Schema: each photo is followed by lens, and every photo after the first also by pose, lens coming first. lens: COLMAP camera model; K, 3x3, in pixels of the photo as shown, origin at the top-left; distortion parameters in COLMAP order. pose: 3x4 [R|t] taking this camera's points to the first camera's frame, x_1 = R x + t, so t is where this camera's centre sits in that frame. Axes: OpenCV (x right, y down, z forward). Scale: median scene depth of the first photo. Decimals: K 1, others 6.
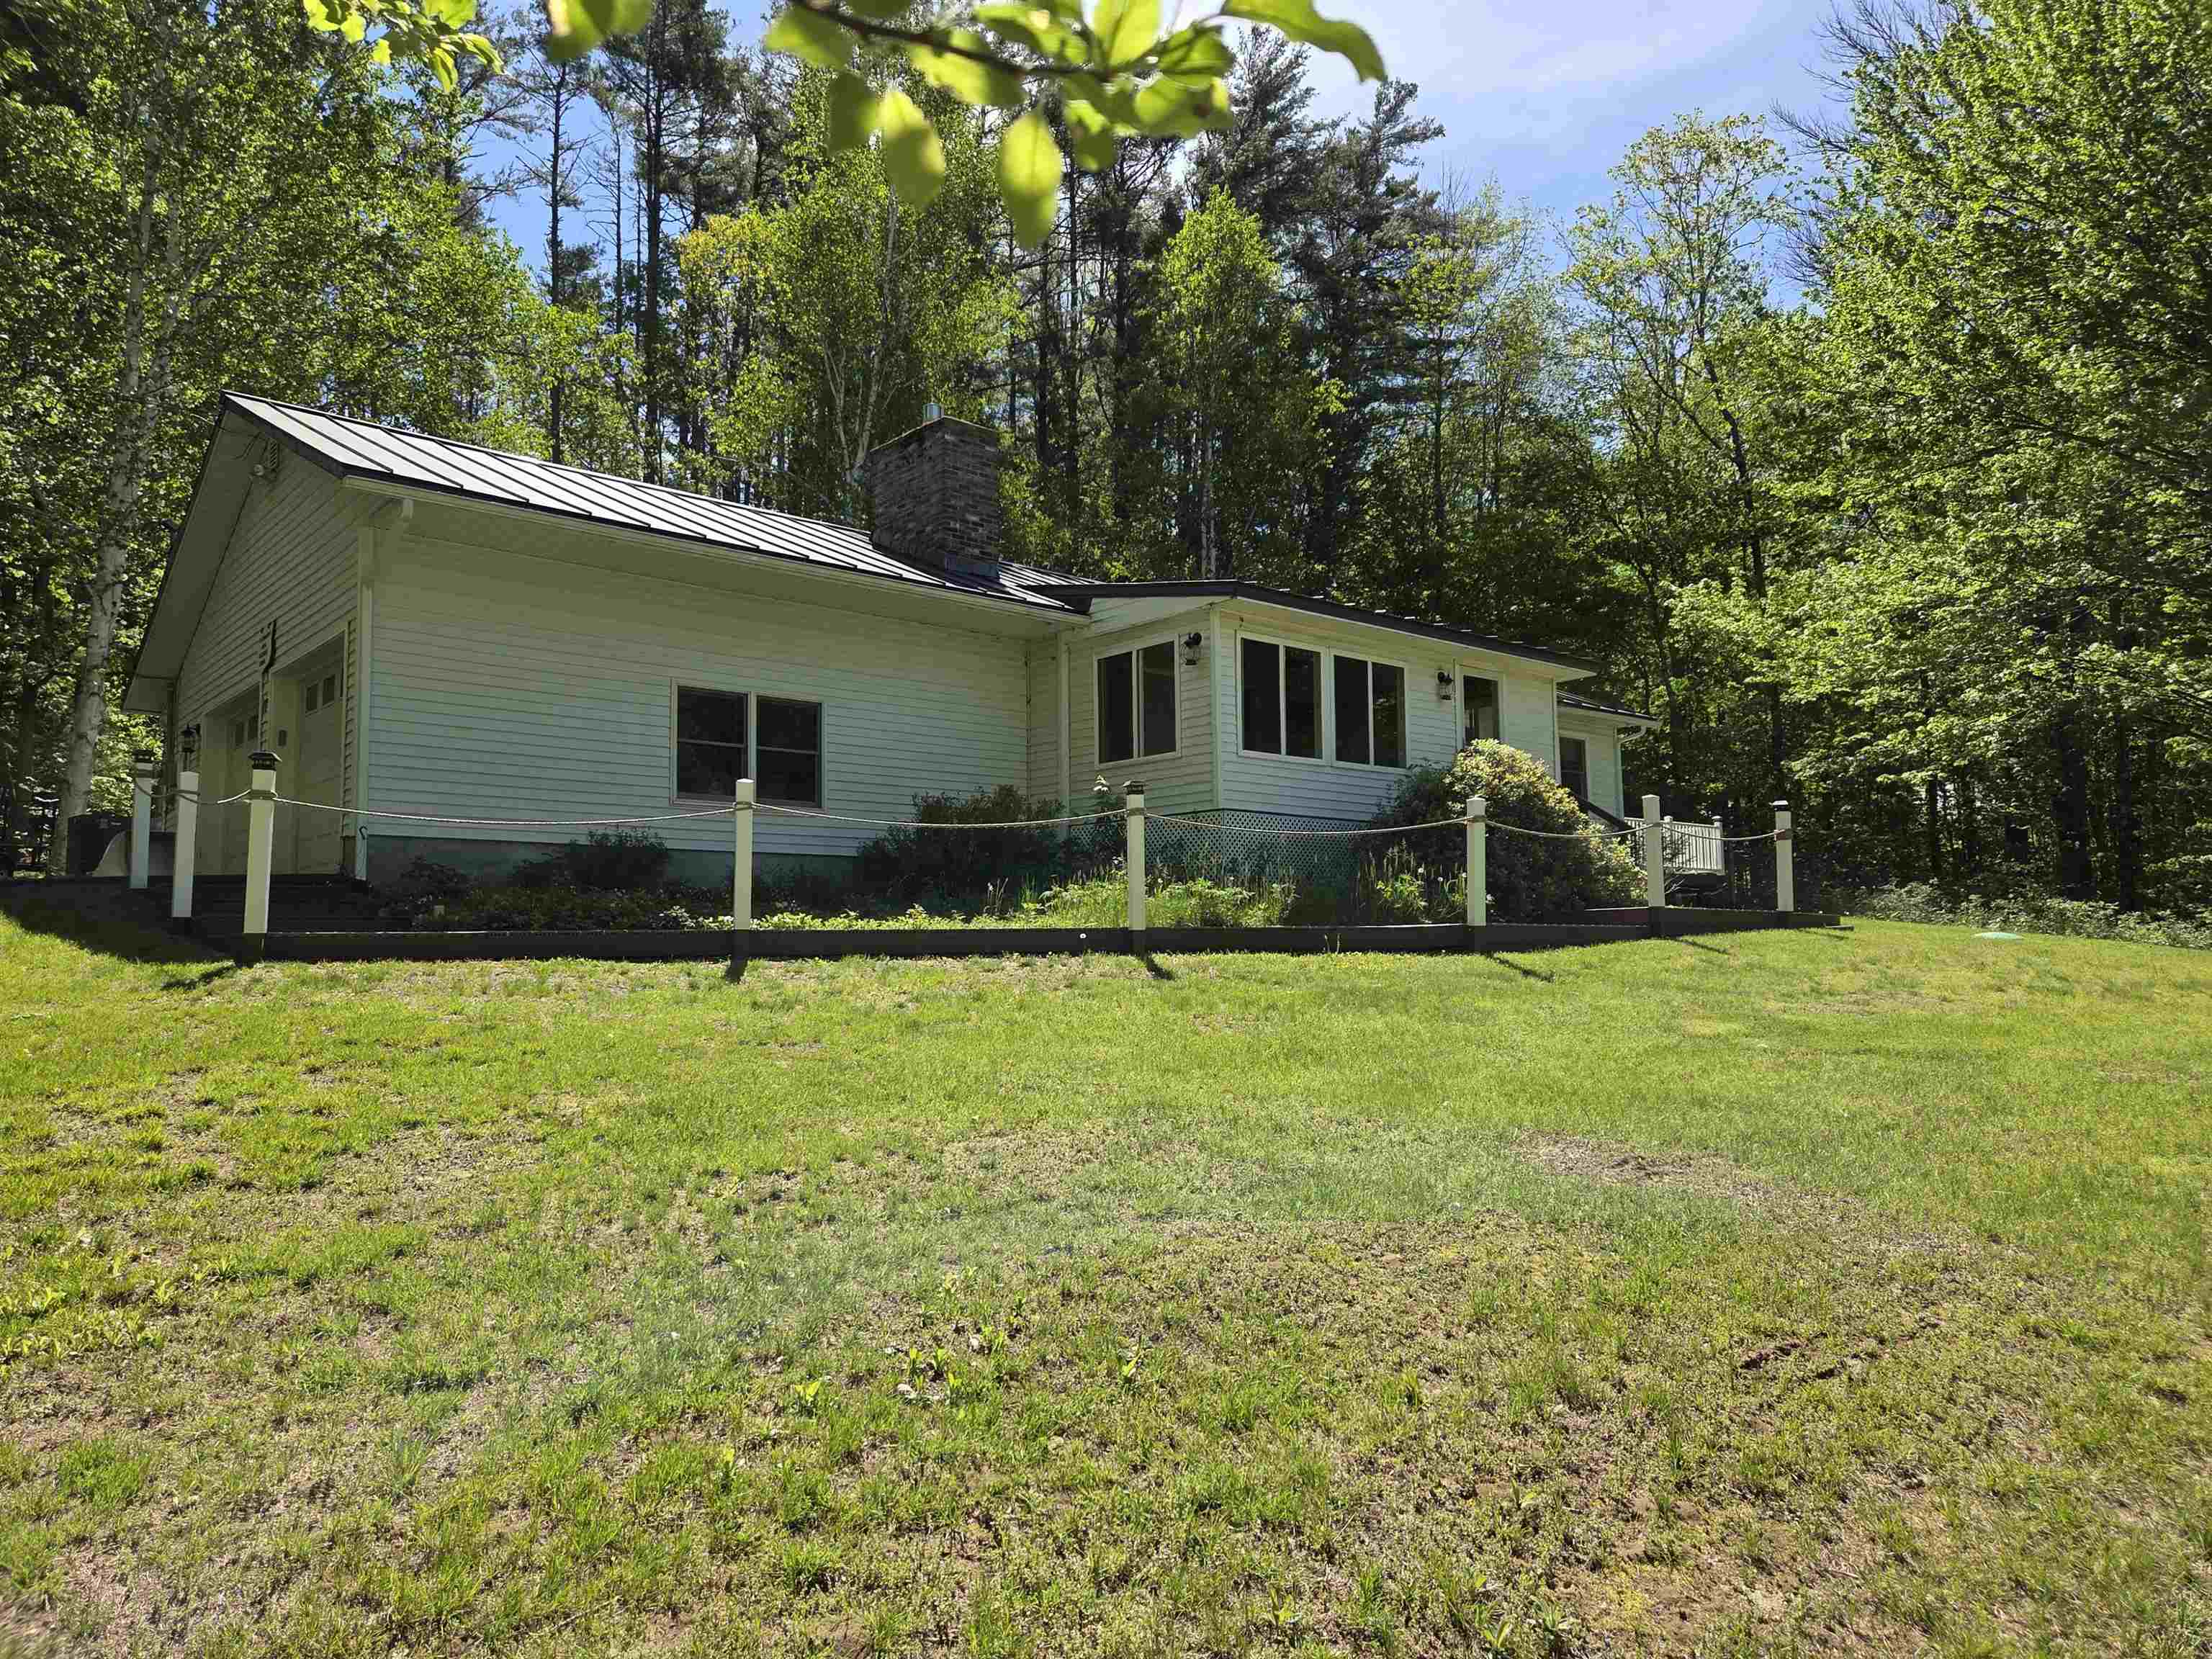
lens RADIAL K [[1468.3, 0, 1112.1], [0, 1468.3, 823.9], [0, 0, 1]] dist [0.055923, -0.029521]
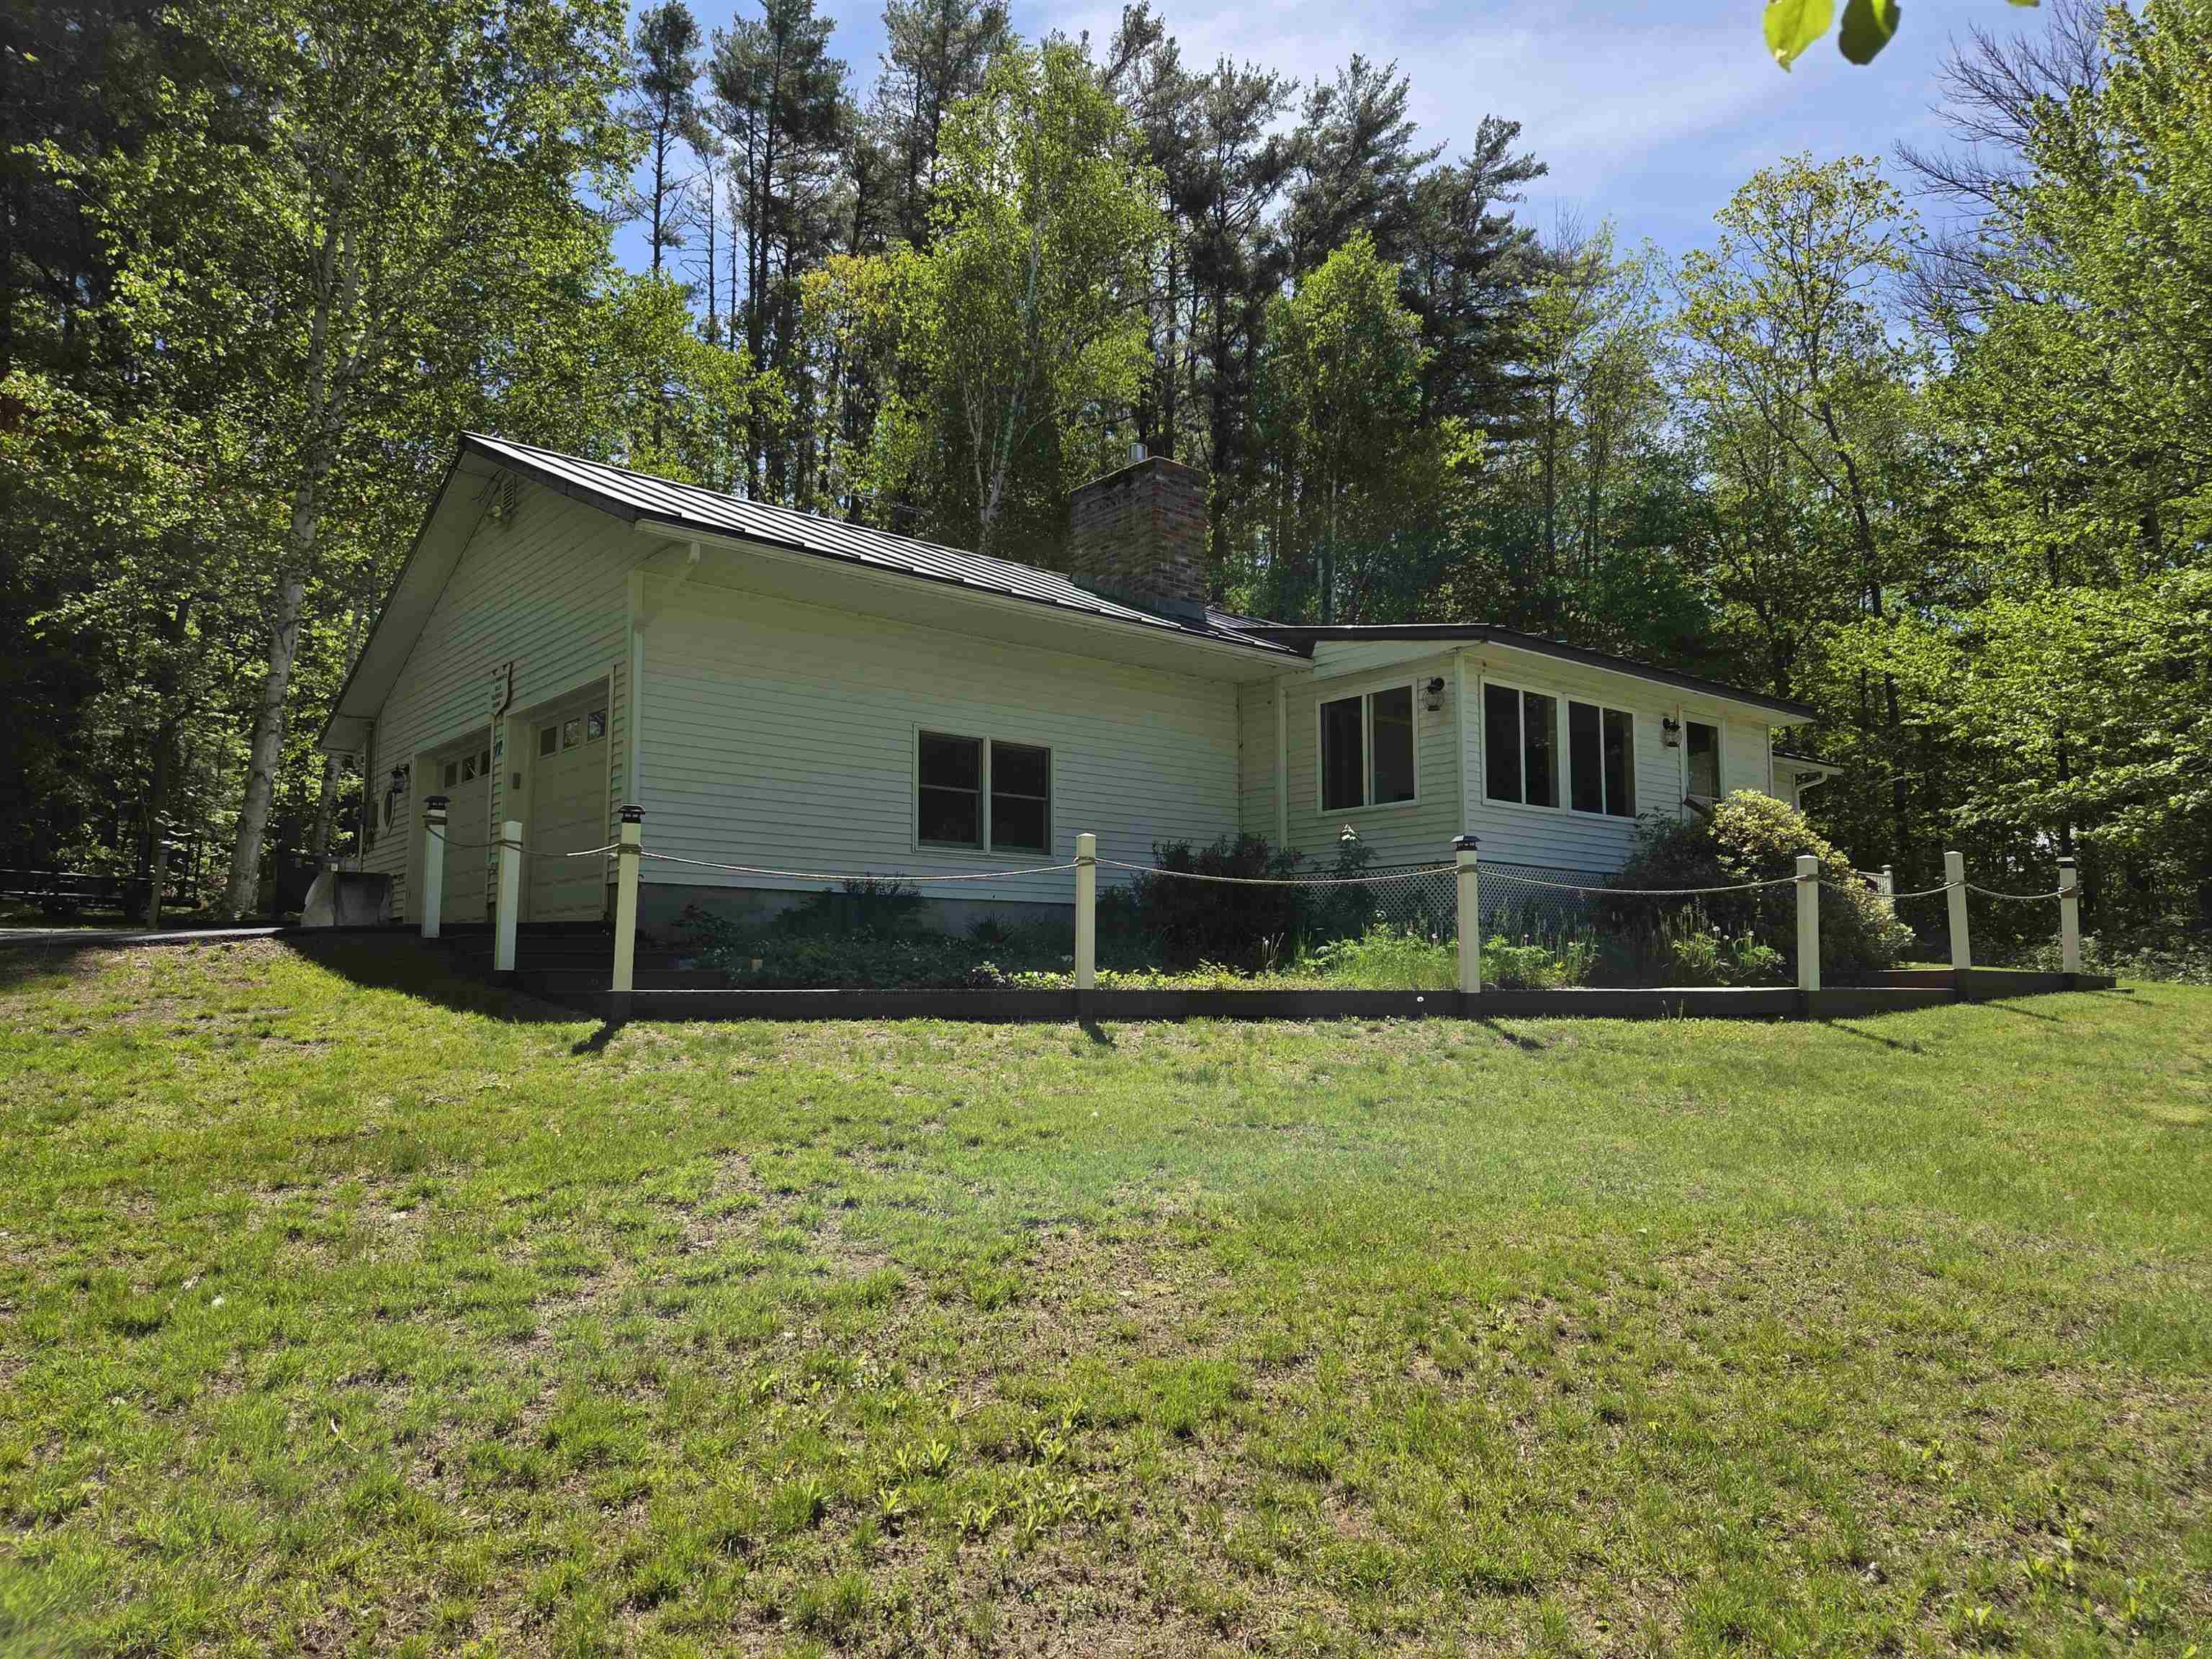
lens RADIAL K [[1468.3, 0, 1109.8], [0, 1468.3, 833.6], [0, 0, 1]] dist [0.055923, -0.029521]
pose [[0.999815, 0.007855, -0.017578, -0.130917], [-0.008145, 0.999831, -0.016480, -0.008782], [0.017445, 0.016620, 0.999710, 0.023363]]
